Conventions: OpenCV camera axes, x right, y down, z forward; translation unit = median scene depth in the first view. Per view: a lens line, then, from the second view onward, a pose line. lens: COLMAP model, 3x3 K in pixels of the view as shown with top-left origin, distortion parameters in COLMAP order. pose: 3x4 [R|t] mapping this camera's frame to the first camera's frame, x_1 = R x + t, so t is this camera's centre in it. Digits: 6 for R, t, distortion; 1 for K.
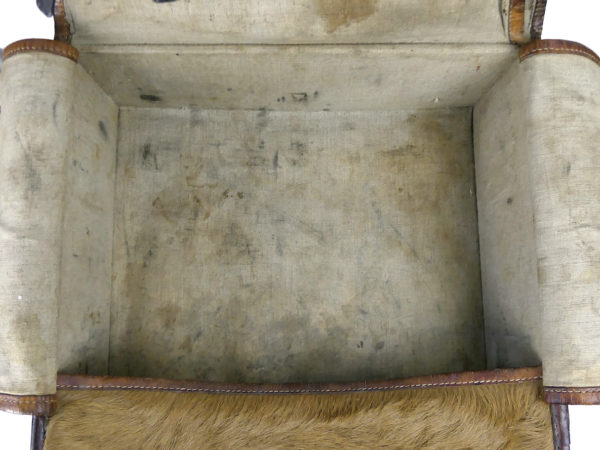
lens RADIAL K [[550.0, 0, 300.0], [0, 550.0, 225.0], [0, 0, 1]] dist [-0.014001, -0.008772]
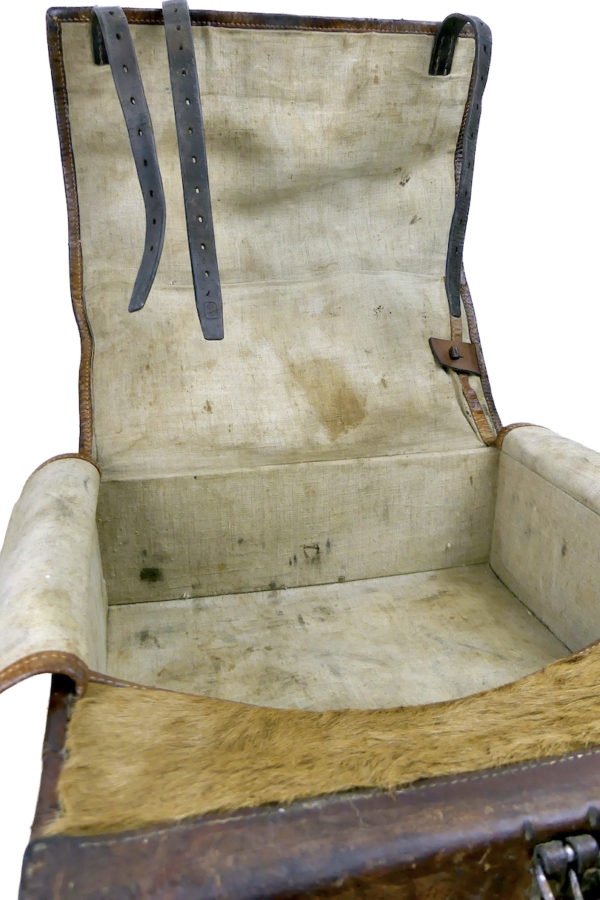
lens RADIAL K [[731.3, 0, 300.0], [0, 731.3, 450.0], [0, 0, 1]] dist [-0.003967, 0.058200]
pose [[0.973704, -0.100737, 0.204332, -0.253522], [0.227613, 0.467932, -0.853951, 0.735143], [-0.009589, 0.878004, 0.478557, 0.237470]]
